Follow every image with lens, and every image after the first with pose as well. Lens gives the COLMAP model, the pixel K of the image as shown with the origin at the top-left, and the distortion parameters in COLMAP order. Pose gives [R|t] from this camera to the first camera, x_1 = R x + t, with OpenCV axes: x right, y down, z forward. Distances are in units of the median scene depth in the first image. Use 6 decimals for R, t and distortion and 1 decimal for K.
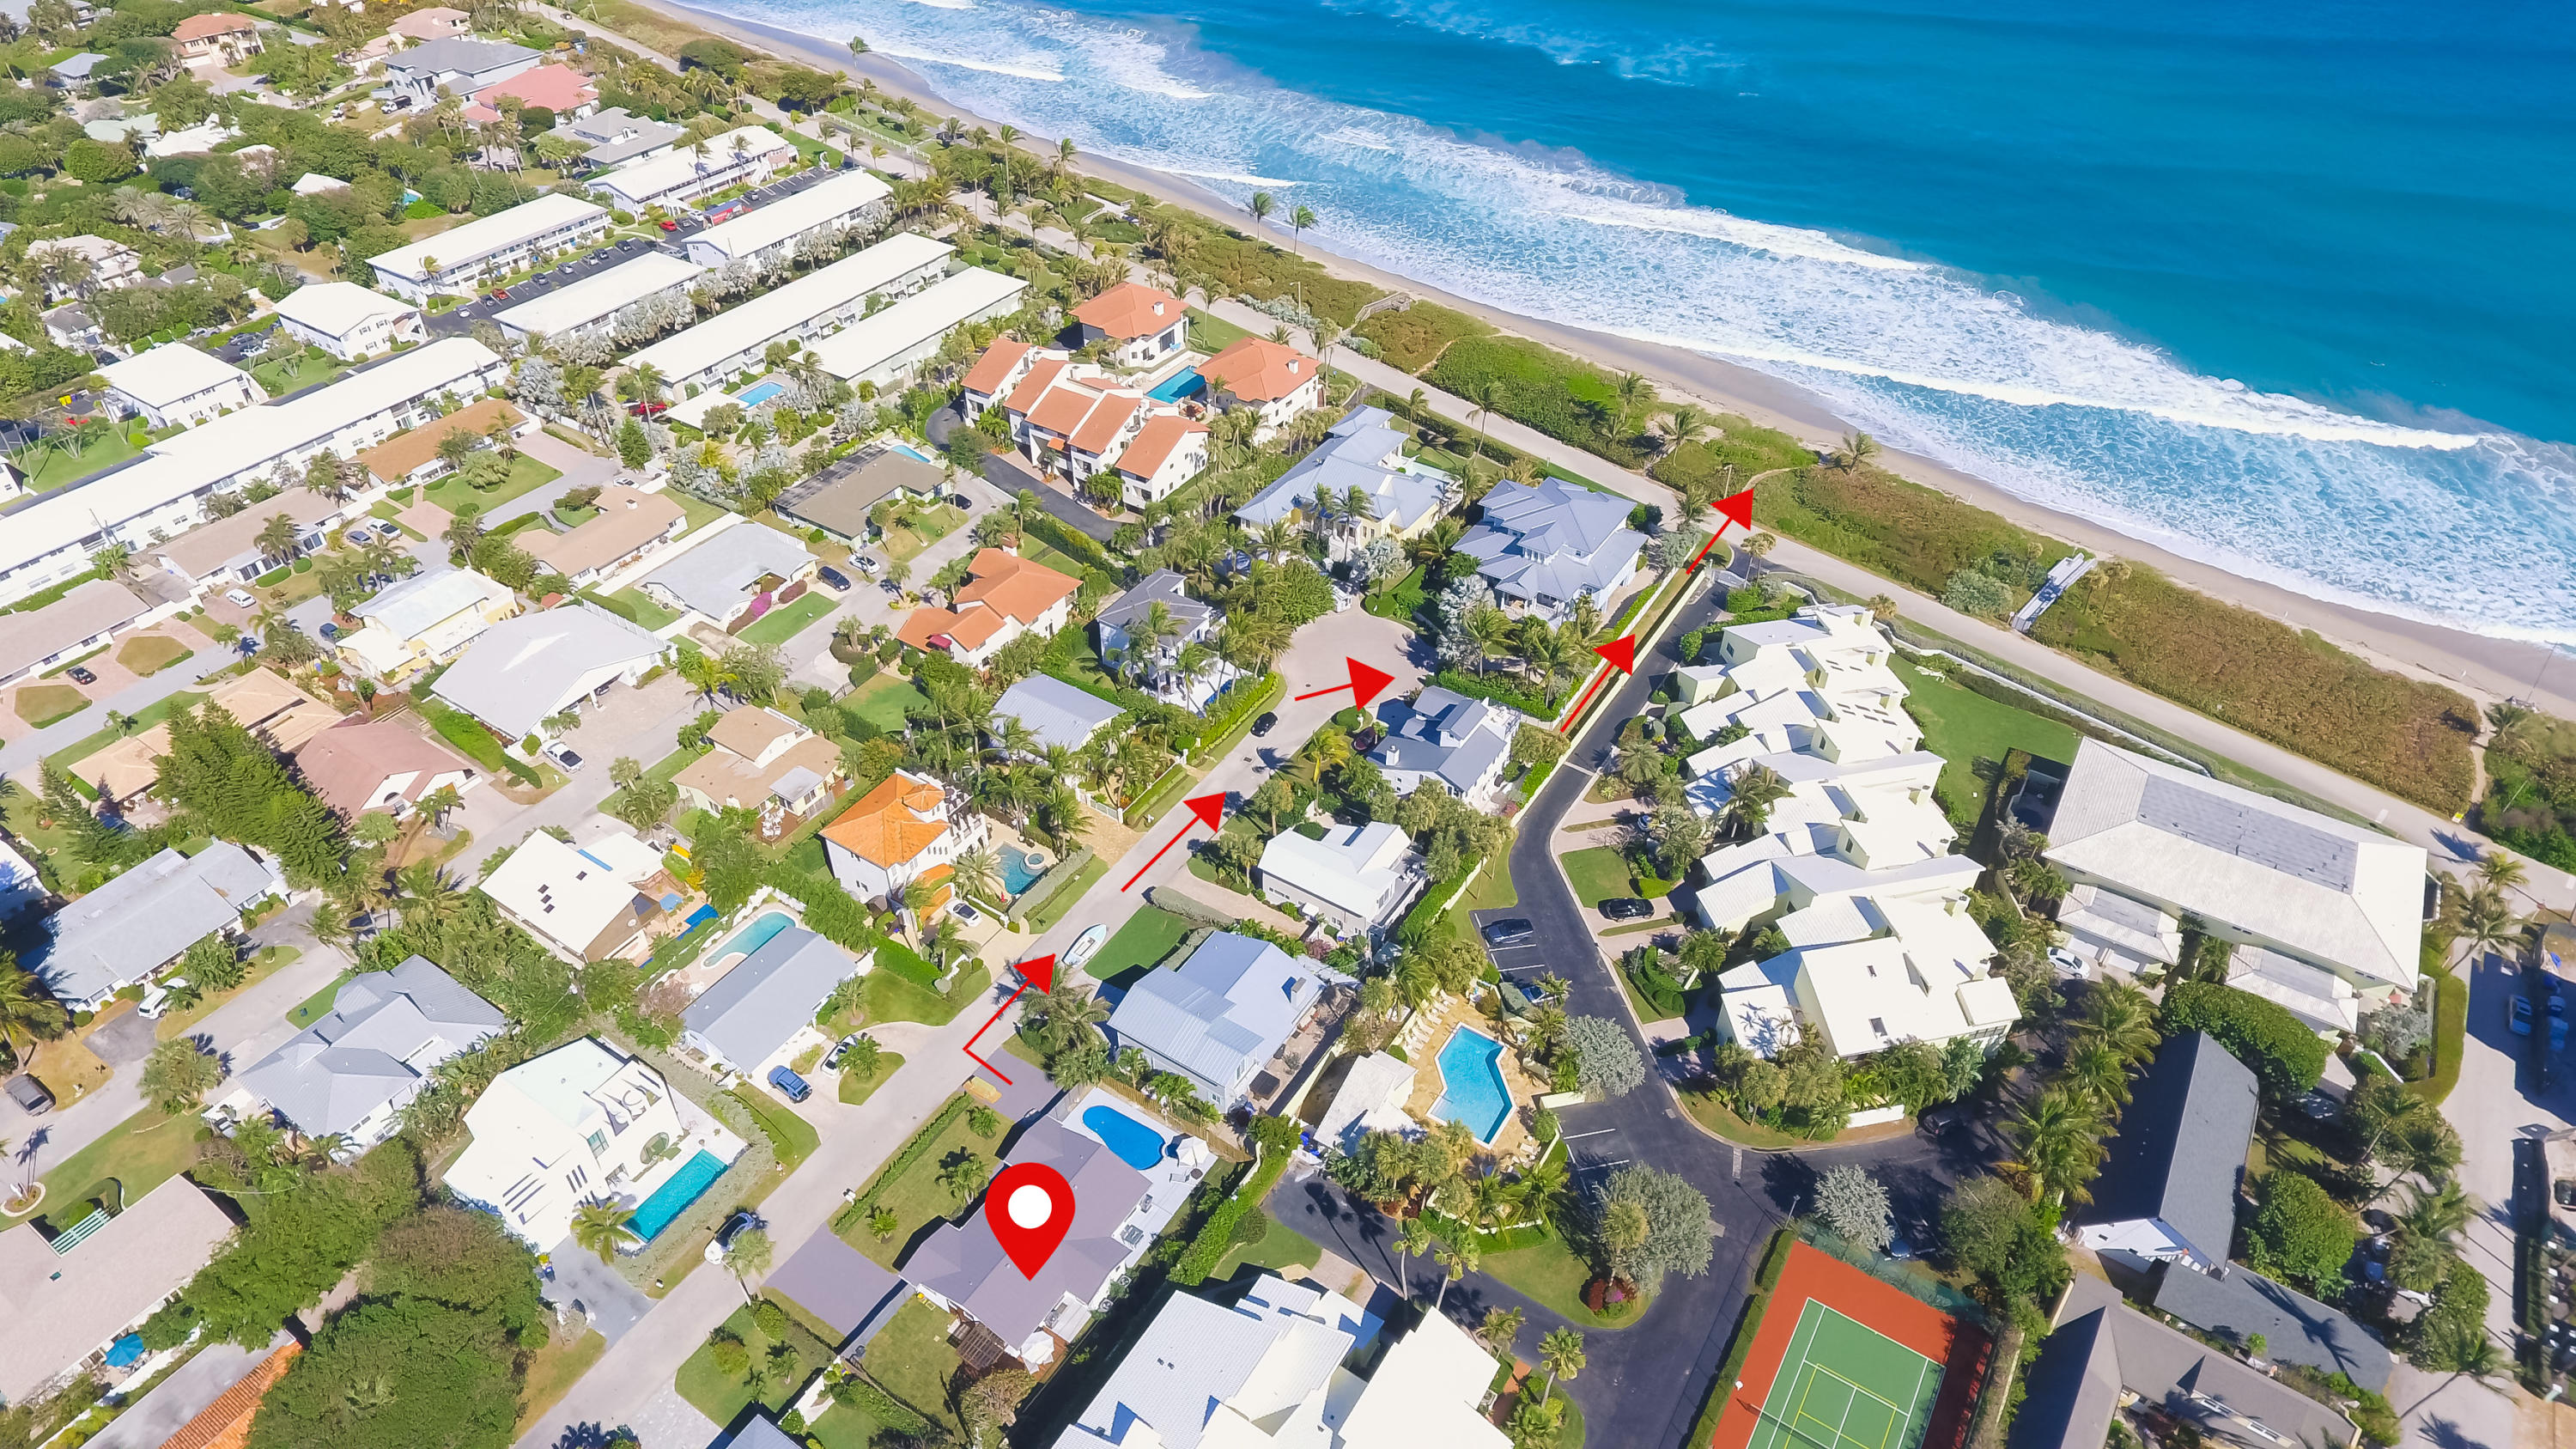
lens RADIAL K [[1504.7, 0, 1270.4], [0, 1504.7, 698.5], [0, 0, 1]] dist [-0.006702, -0.001965]
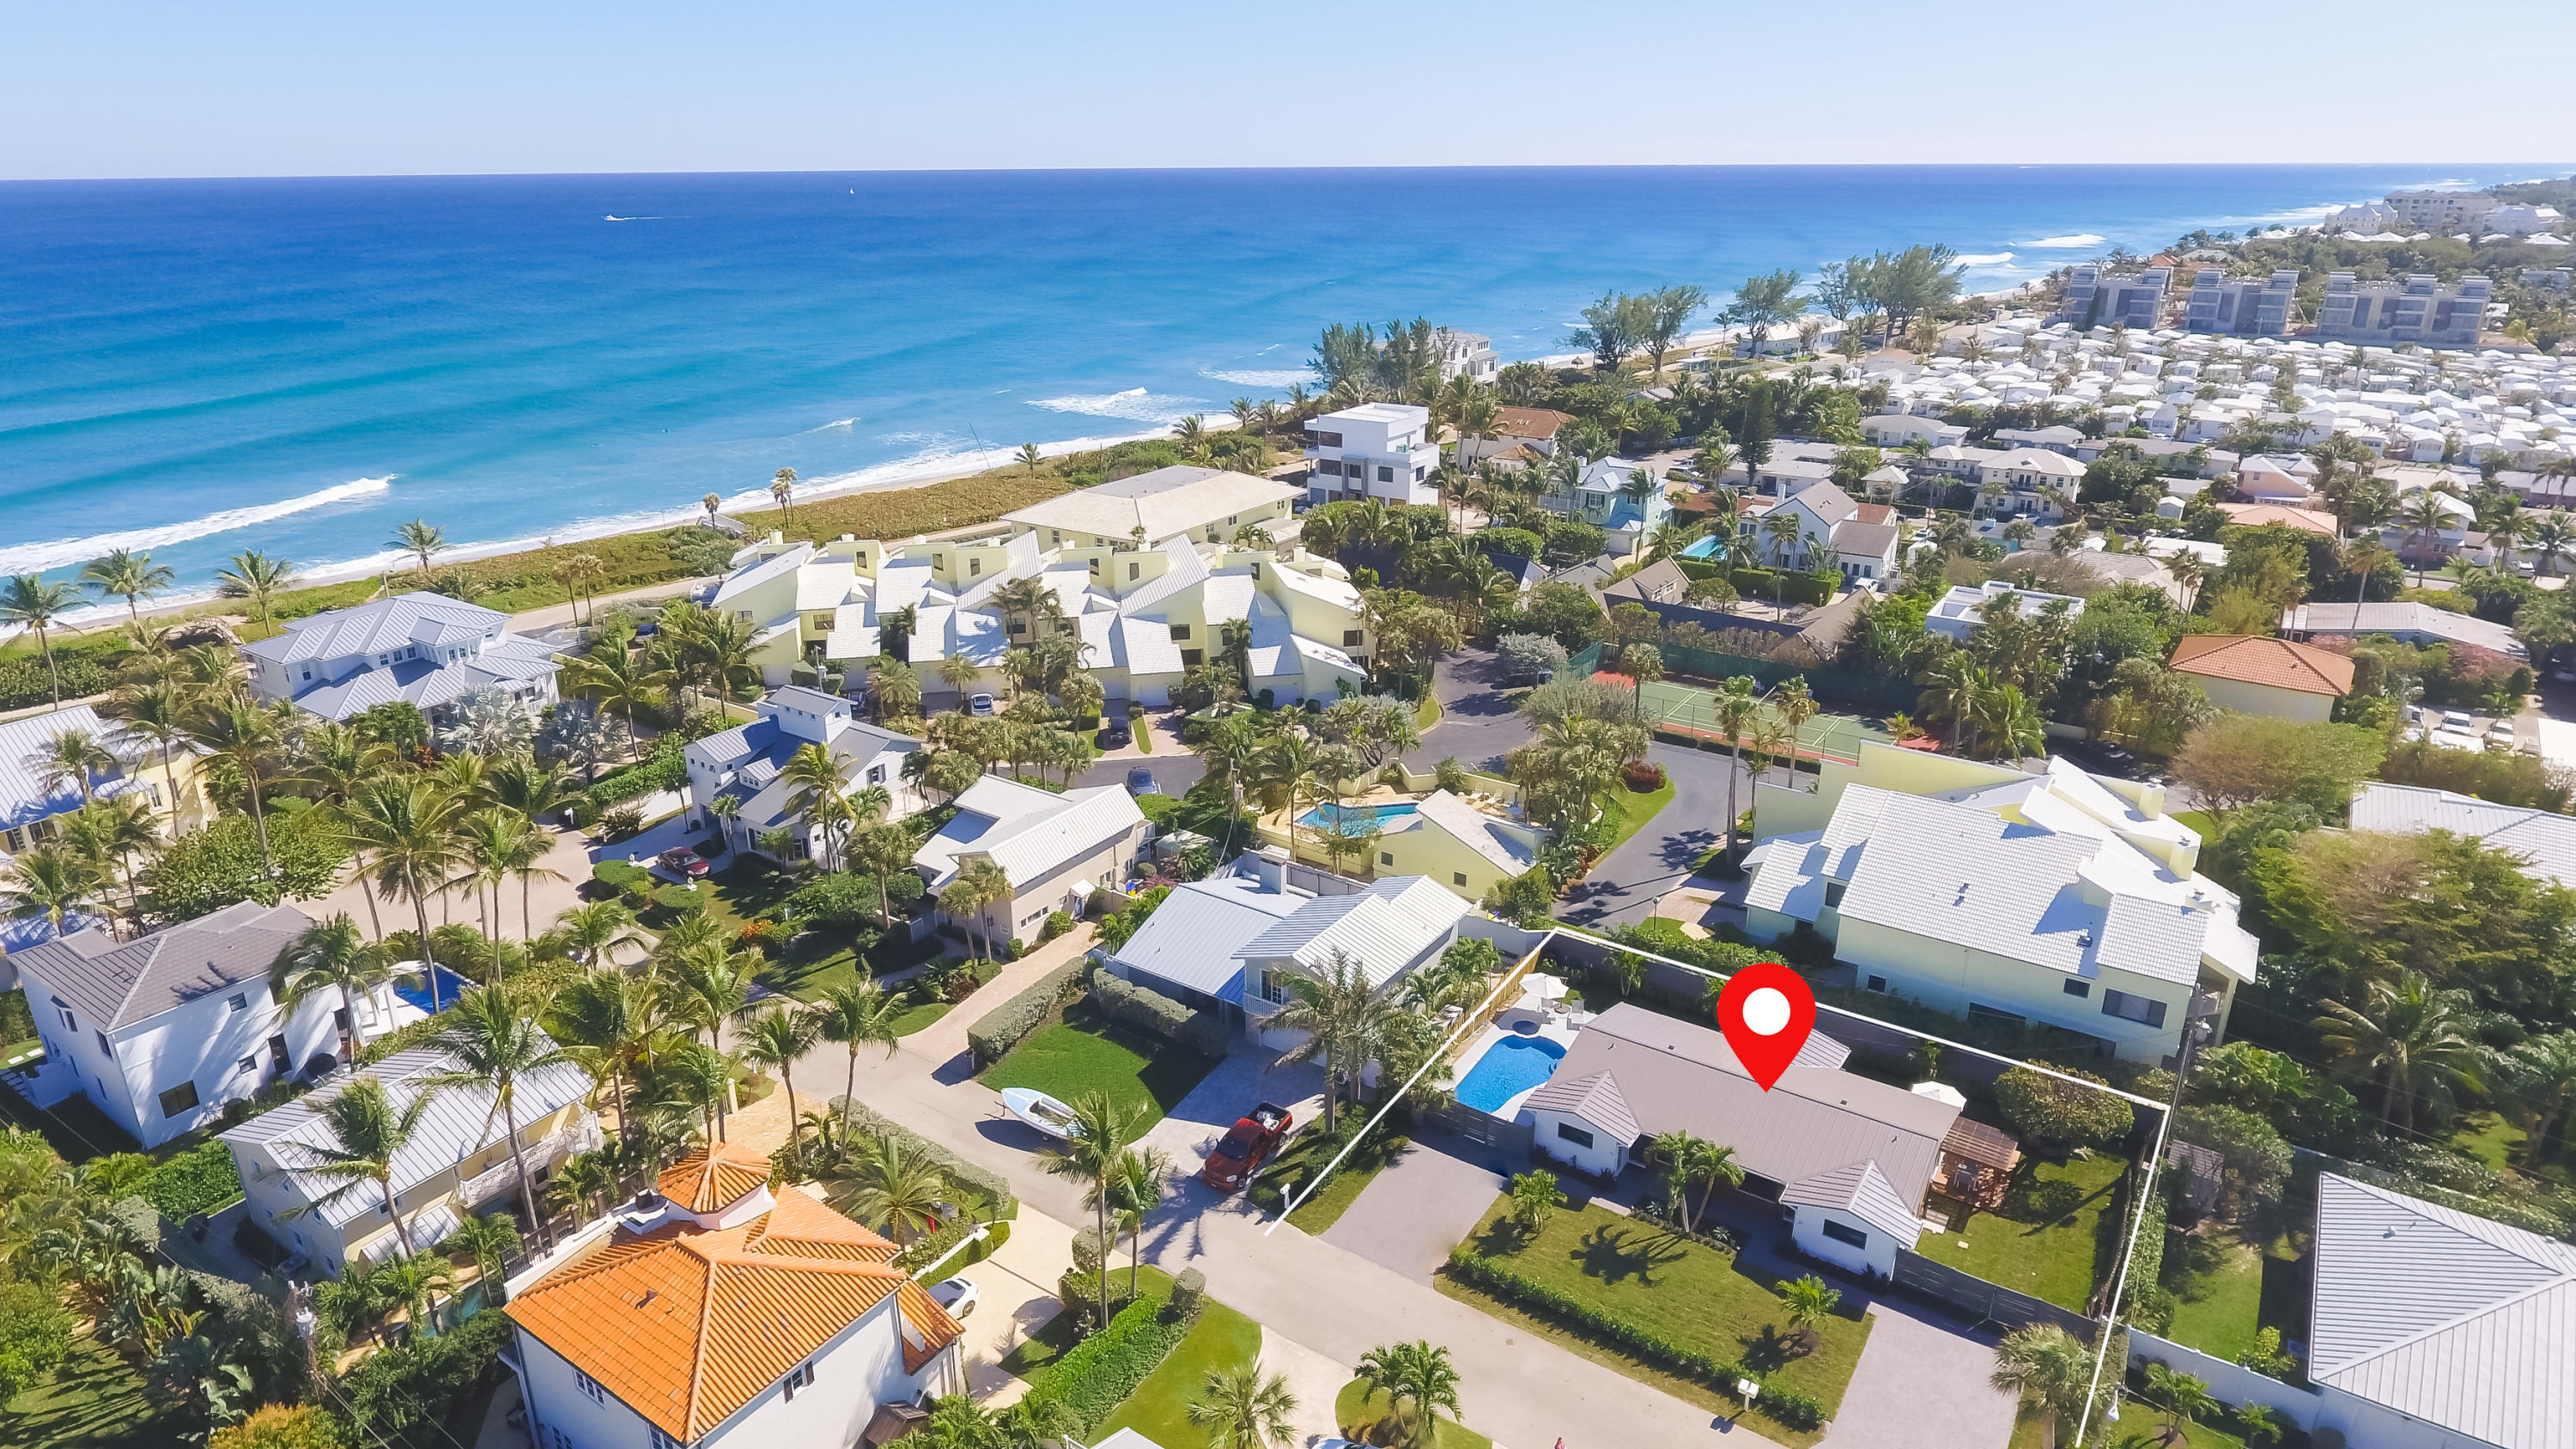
lens RADIAL K [[1504.7, 0, 1270.4], [0, 1504.7, 698.5], [0, 0, 1]] dist [-0.006702, -0.001965]
pose [[0.030588, -0.346457, 0.937567, -0.480417], [0.628749, 0.735847, 0.251403, -0.026257], [-0.777006, 0.581805, 0.240342, 0.653984]]
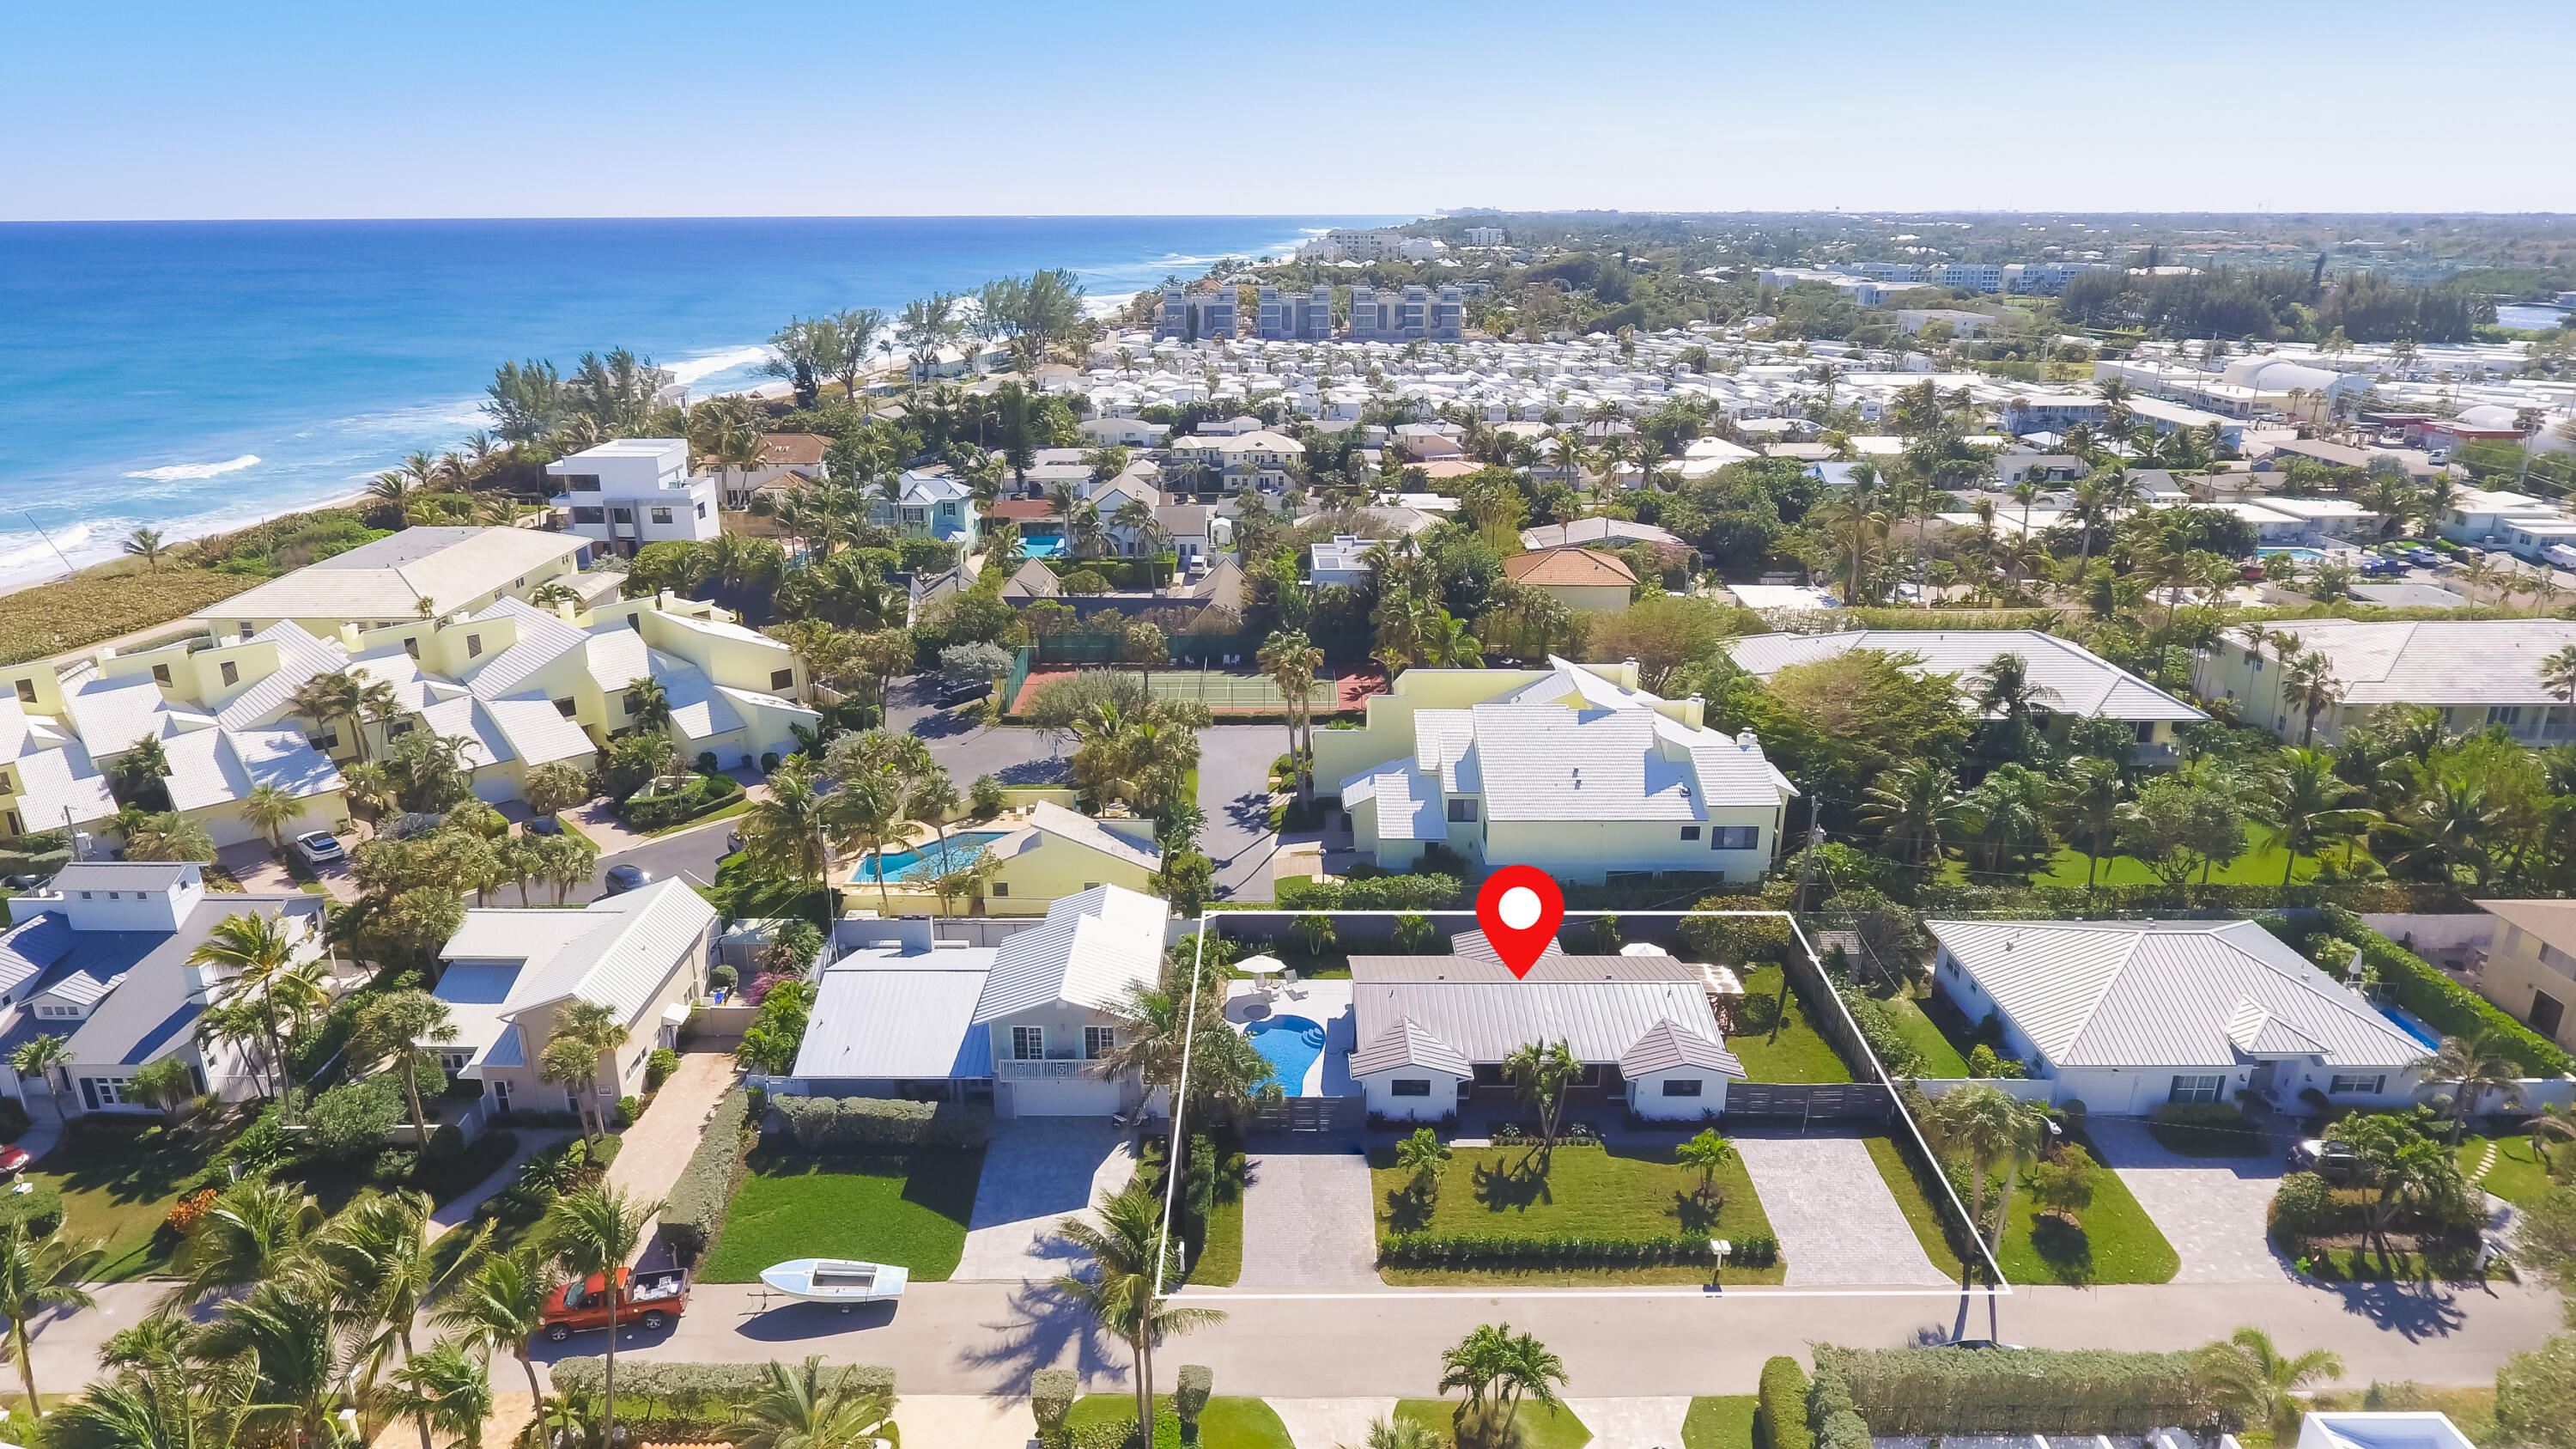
lens RADIAL K [[1504.7, 0, 1270.4], [0, 1504.7, 698.5], [0, 0, 1]] dist [-0.006702, -0.001965]
pose [[-0.538484, -0.270406, 0.798070, -0.400130], [0.523054, 0.635289, 0.568174, -0.095065], [-0.660643, 0.723386, -0.200656, 0.792116]]
